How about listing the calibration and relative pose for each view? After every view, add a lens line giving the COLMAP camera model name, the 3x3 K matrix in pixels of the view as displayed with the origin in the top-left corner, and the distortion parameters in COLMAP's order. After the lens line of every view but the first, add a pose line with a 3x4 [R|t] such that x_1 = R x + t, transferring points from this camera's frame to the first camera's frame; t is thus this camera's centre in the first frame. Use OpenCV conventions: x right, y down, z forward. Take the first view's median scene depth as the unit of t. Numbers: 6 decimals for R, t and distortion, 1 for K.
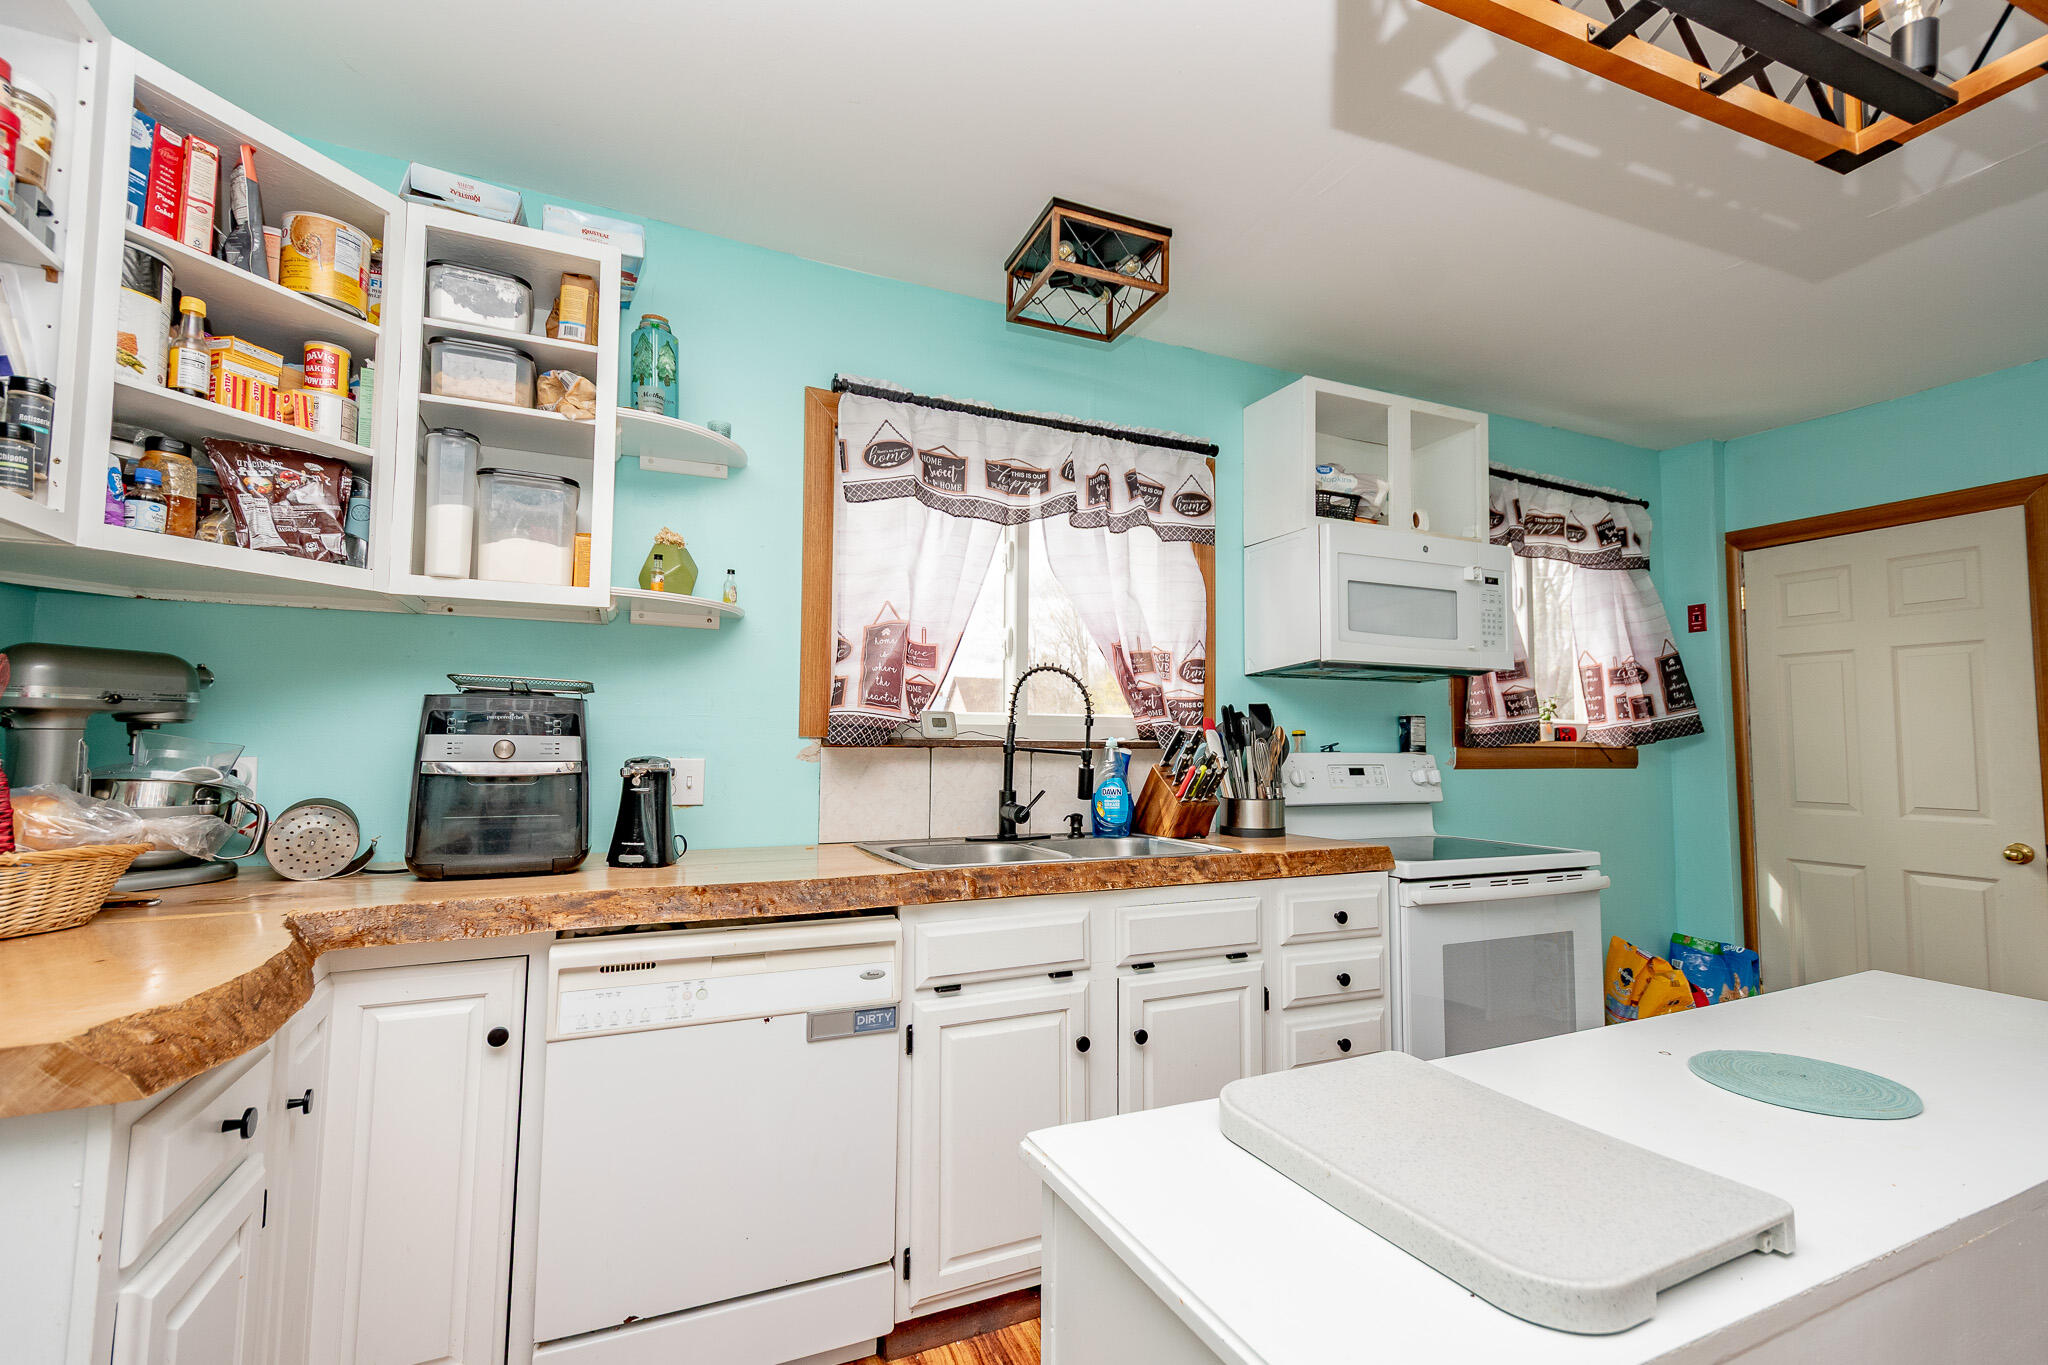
lens RADIAL K [[886.5, 0, 1024.2], [0, 886.5, 691.3], [0, 0, 1]] dist [0.008900, -0.002635]
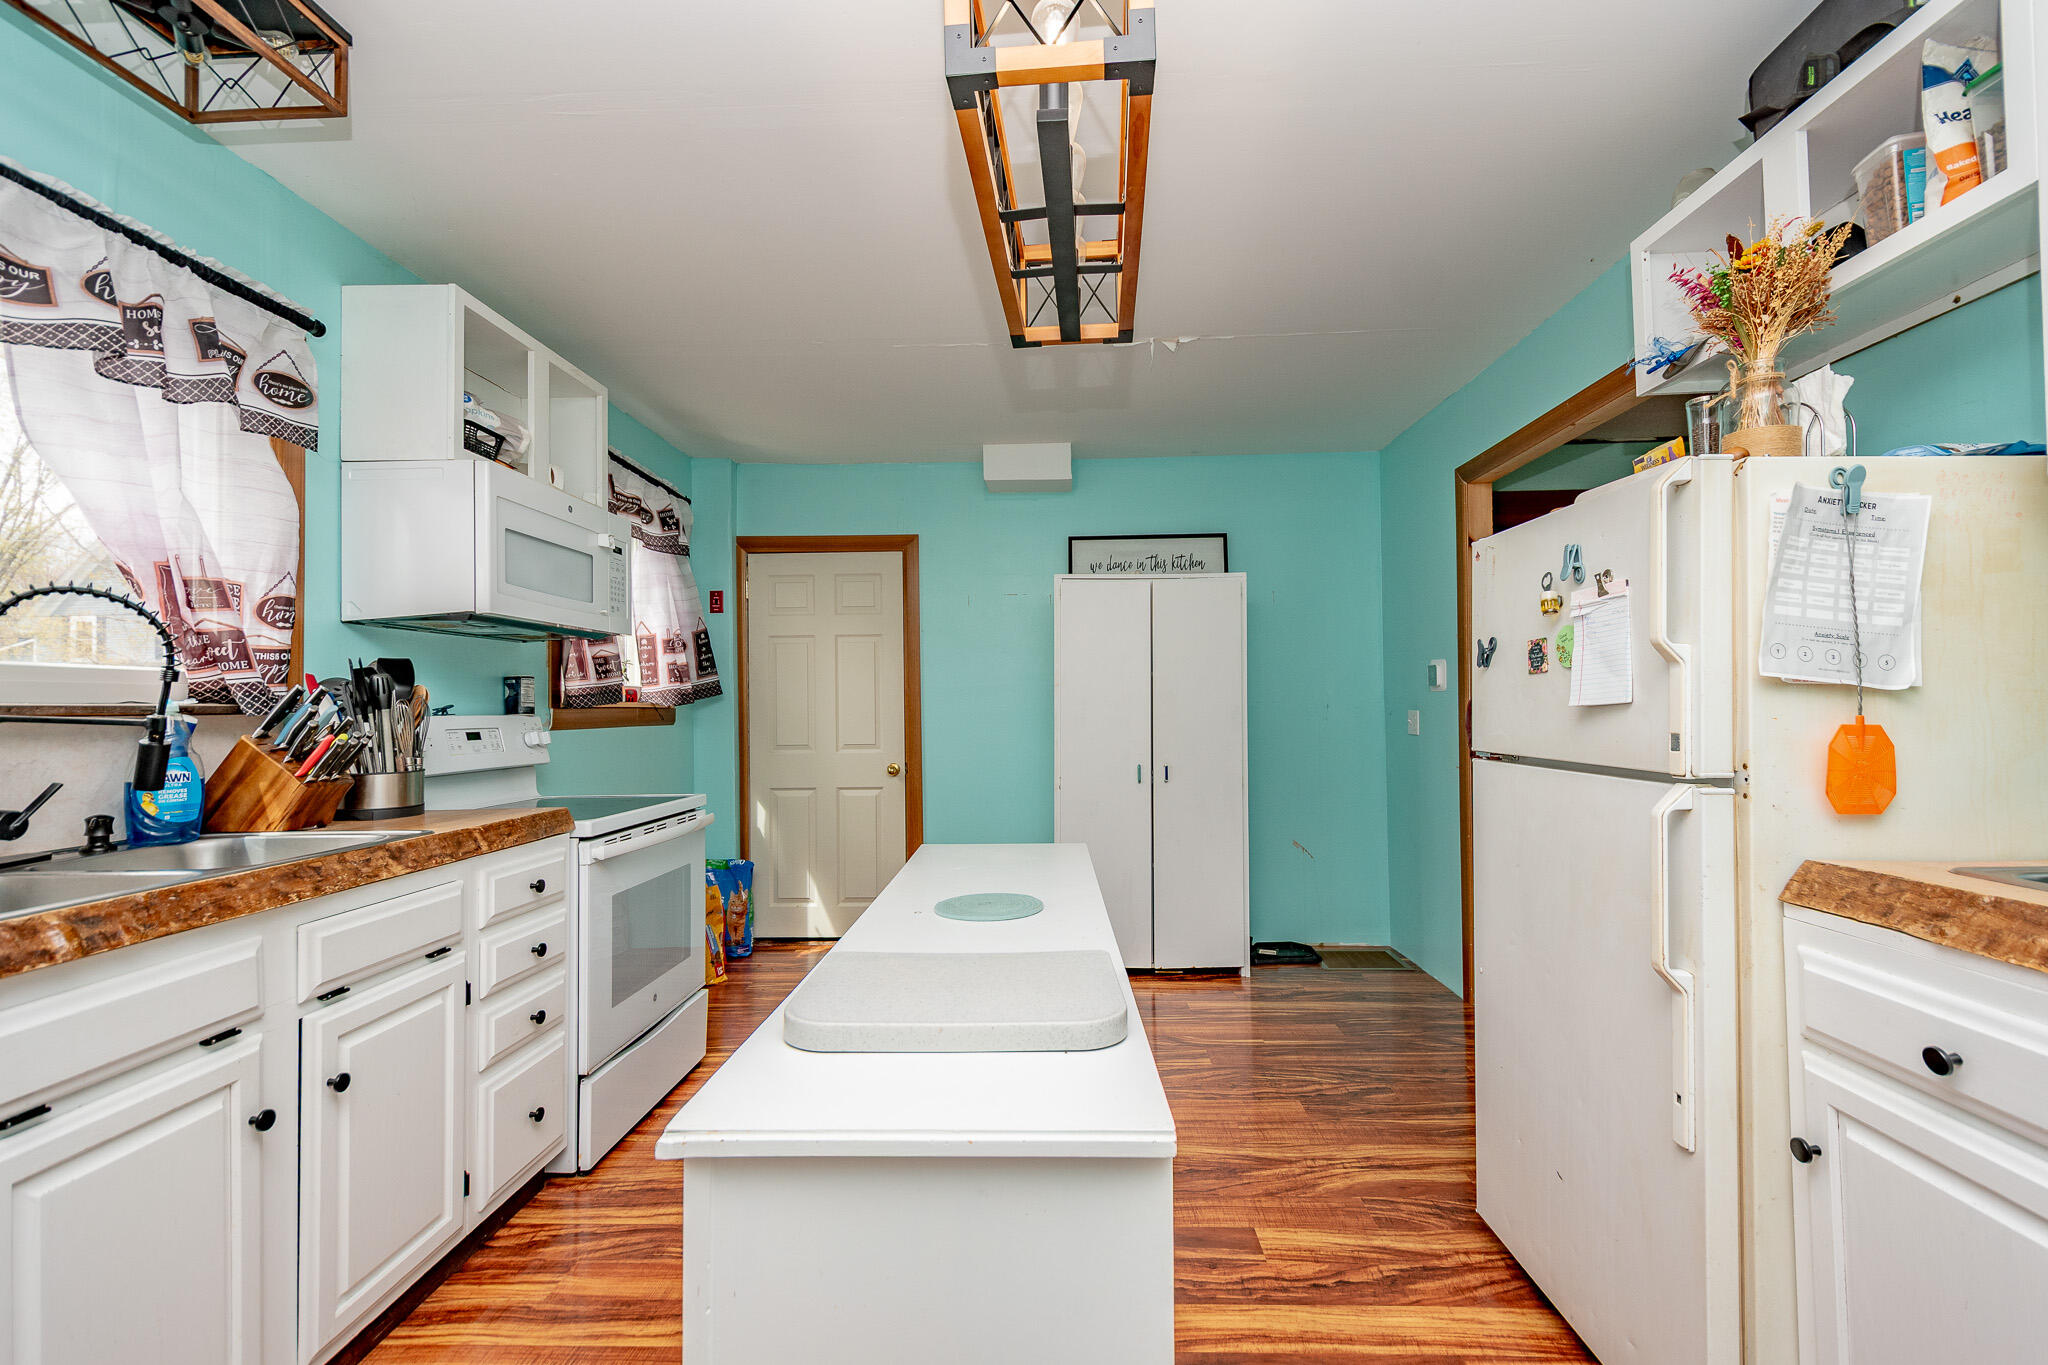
lens RADIAL K [[886.5, 0, 1020.8], [0, 886.5, 686.3], [0, 0, 1]] dist [0.008900, -0.002635]
pose [[0.452861, 0.009376, 0.891532, -0.206189], [-0.039698, 0.999165, 0.009657, 0.008695], [-0.890697, -0.039765, 0.452855, 0.092691]]
